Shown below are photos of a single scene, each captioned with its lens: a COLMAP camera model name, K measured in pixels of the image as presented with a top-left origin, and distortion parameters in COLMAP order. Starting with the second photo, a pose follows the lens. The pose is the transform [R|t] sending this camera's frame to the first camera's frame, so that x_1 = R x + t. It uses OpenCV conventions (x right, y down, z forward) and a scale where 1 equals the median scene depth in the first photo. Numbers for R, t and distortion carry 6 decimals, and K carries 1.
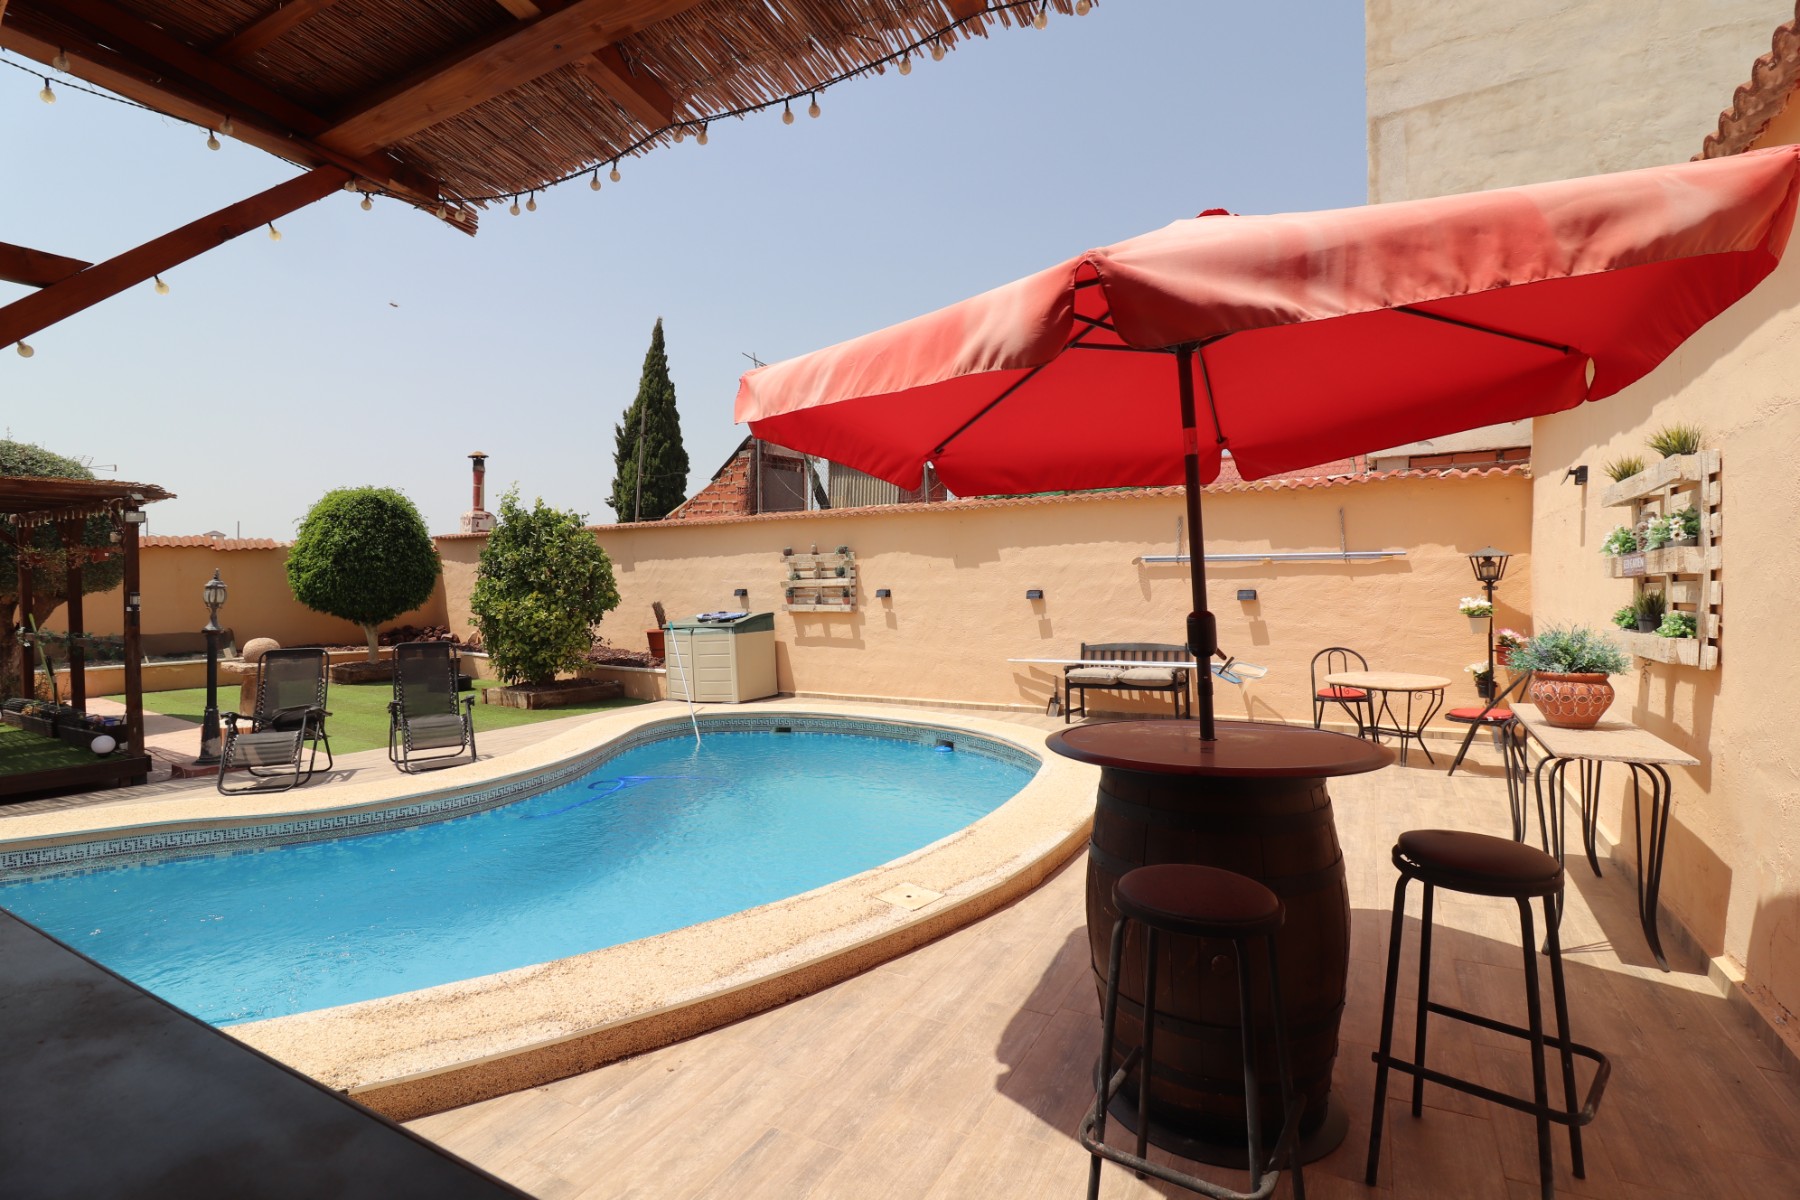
lens RADIAL K [[835.8, 0, 909.6], [0, 835.8, 592.0], [0, 0, 1]] dist [-0.005288, -0.008532]
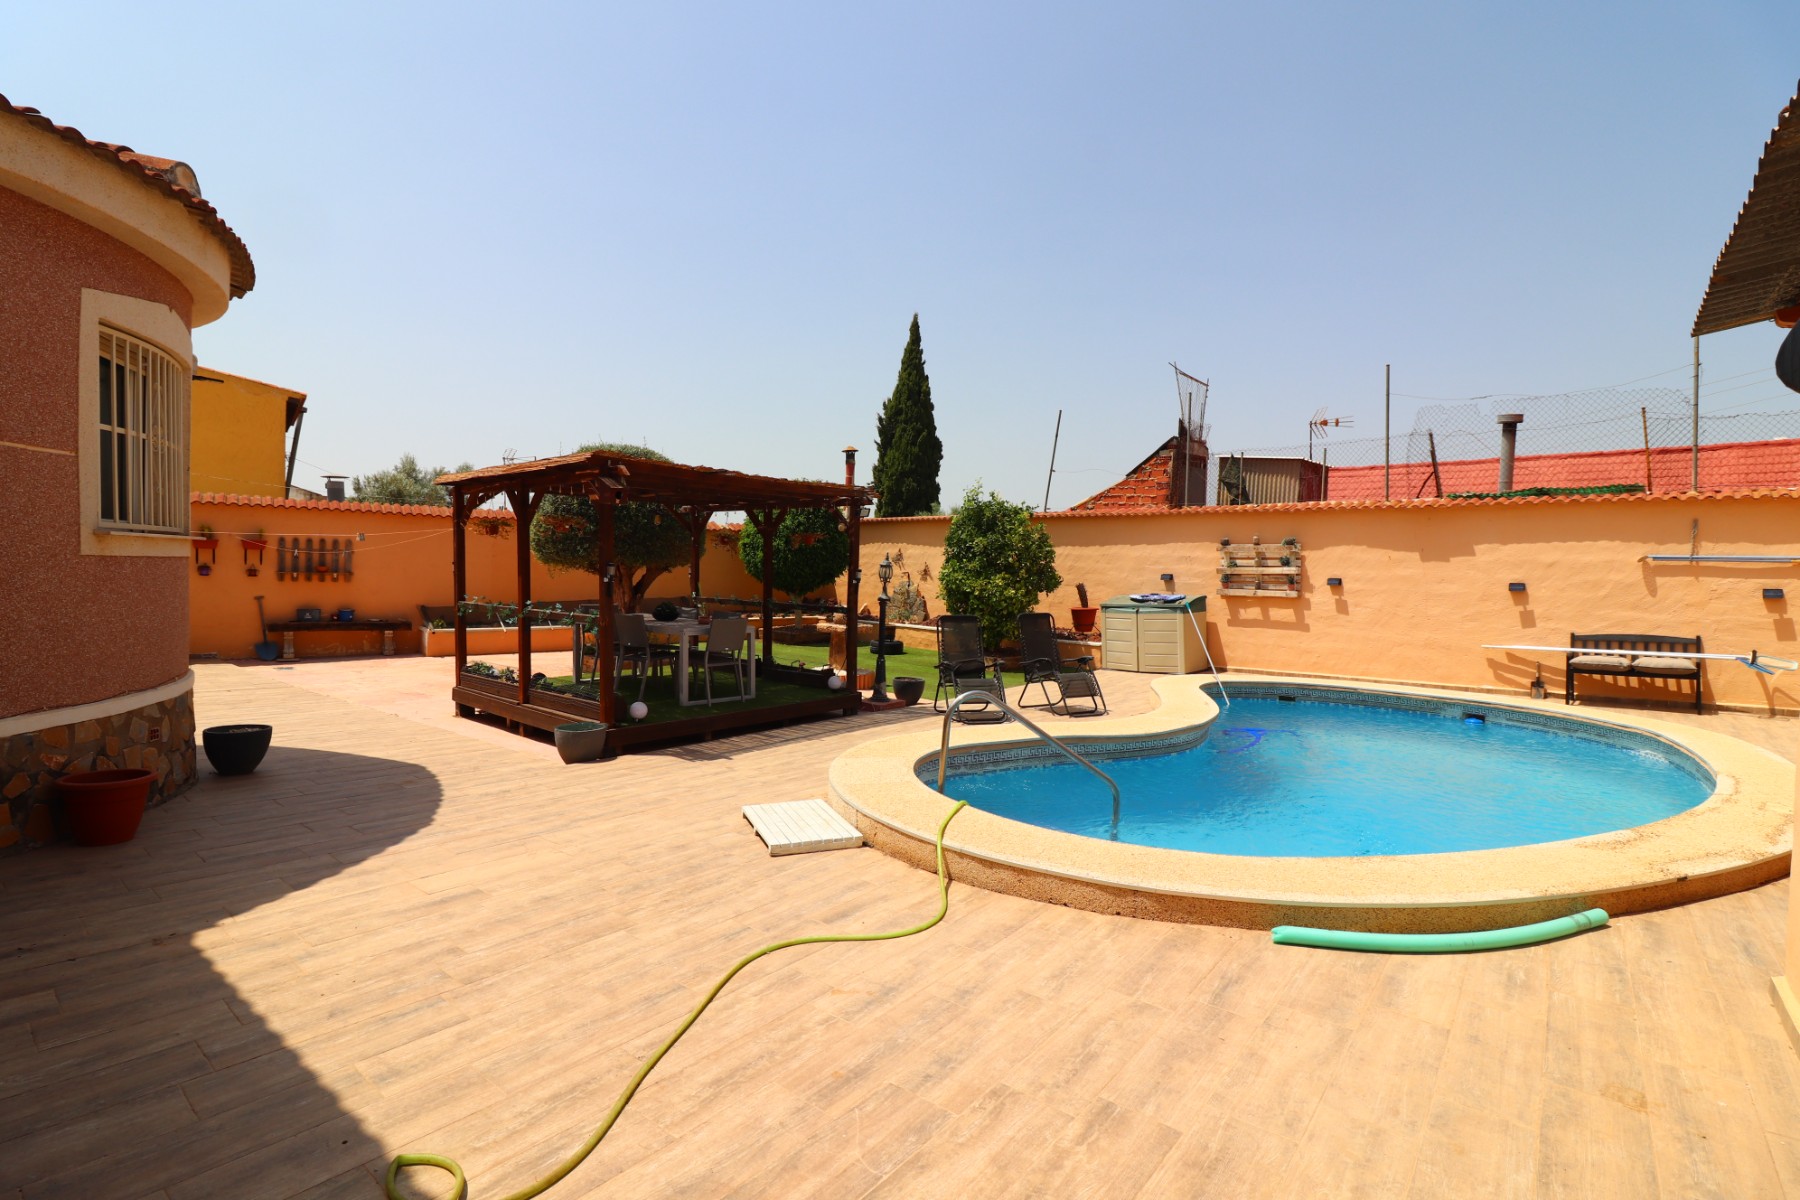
lens RADIAL K [[835.8, 0, 904.7], [0, 835.8, 584.9], [0, 0, 1]] dist [-0.005288, -0.008532]
pose [[0.983724, 0.026791, -0.177678, -0.379094], [-0.024305, 0.999574, 0.016157, 0.001537], [0.178035, -0.011576, 0.983956, -0.183689]]
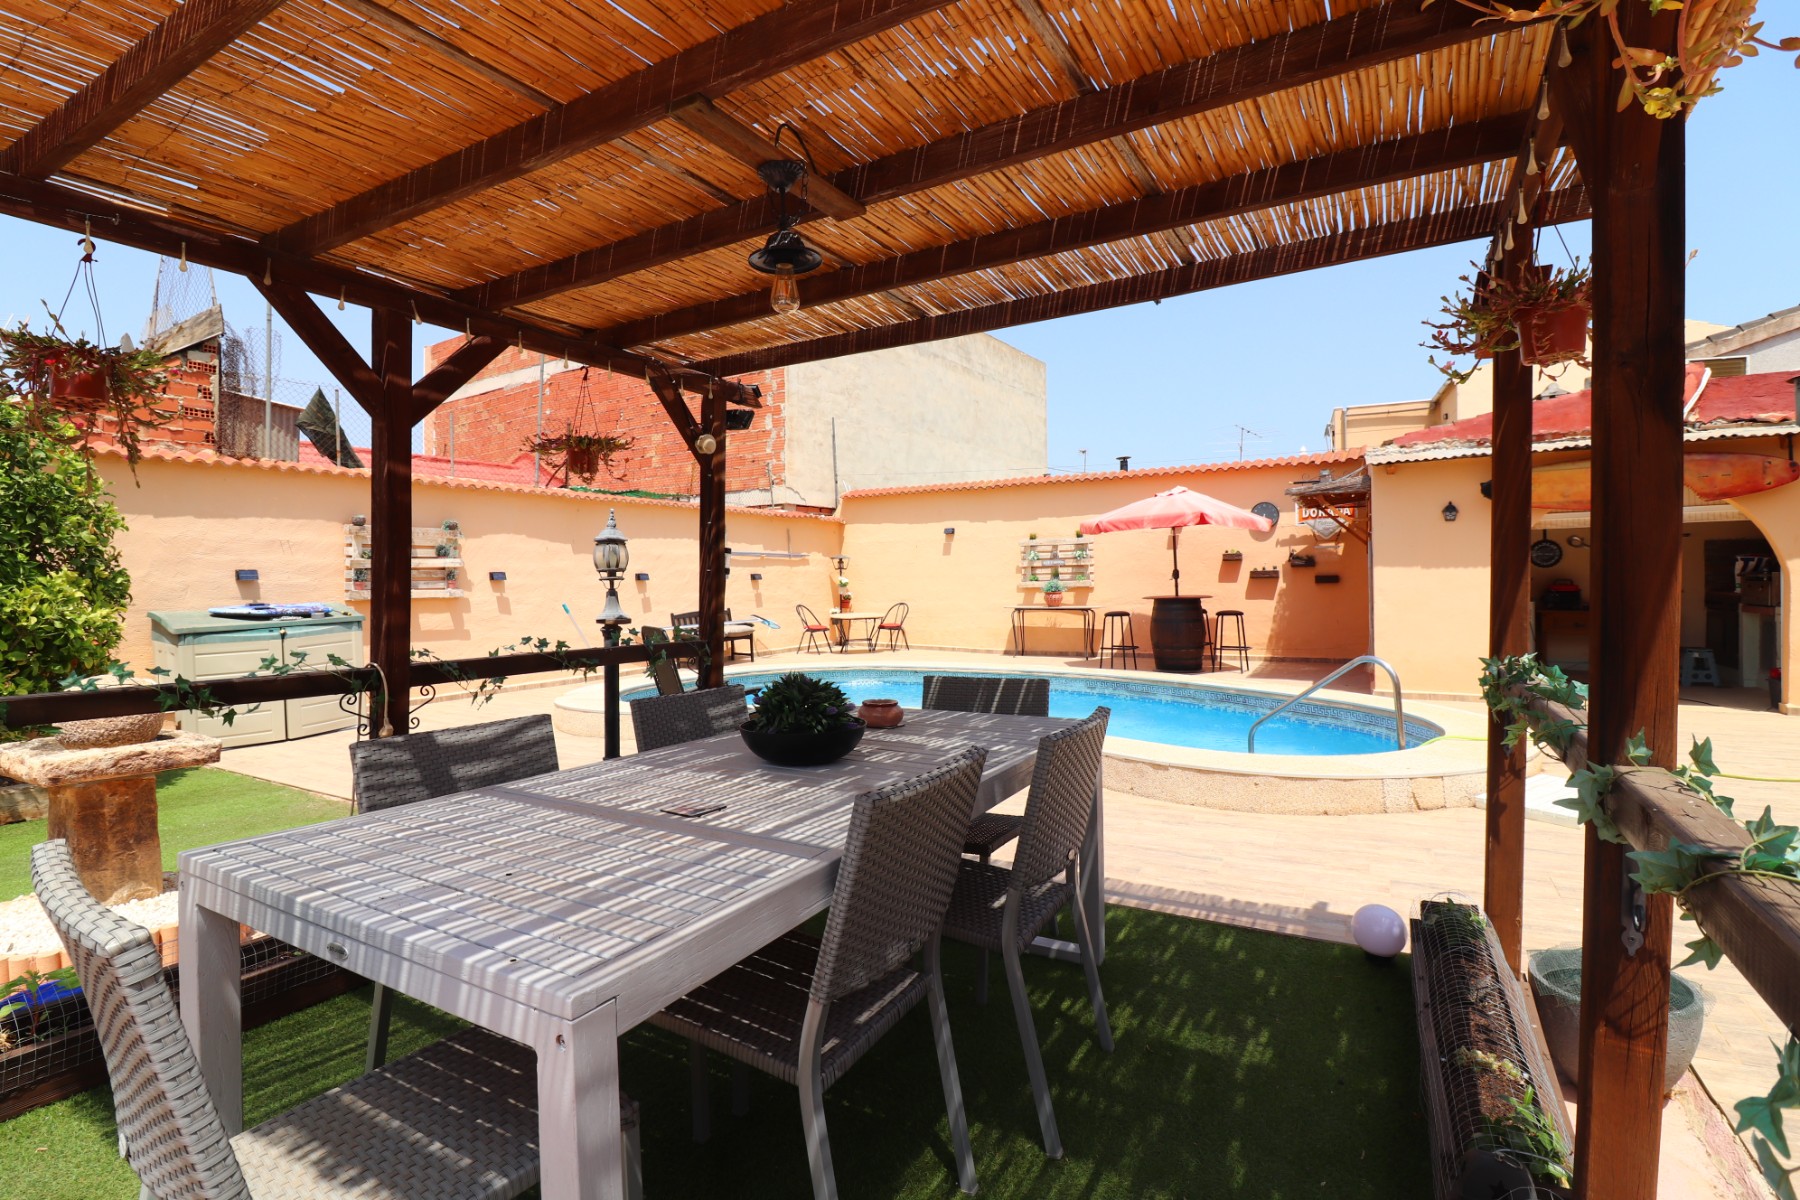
lens RADIAL K [[835.8, 0, 912.3], [0, 835.8, 594.0], [0, 0, 1]] dist [-0.005288, -0.008532]
pose [[-0.009788, -0.011161, 0.999890, -0.929053], [0.016692, 0.999797, 0.011323, 0.017809], [-0.999813, 0.016801, -0.009600, 0.522138]]
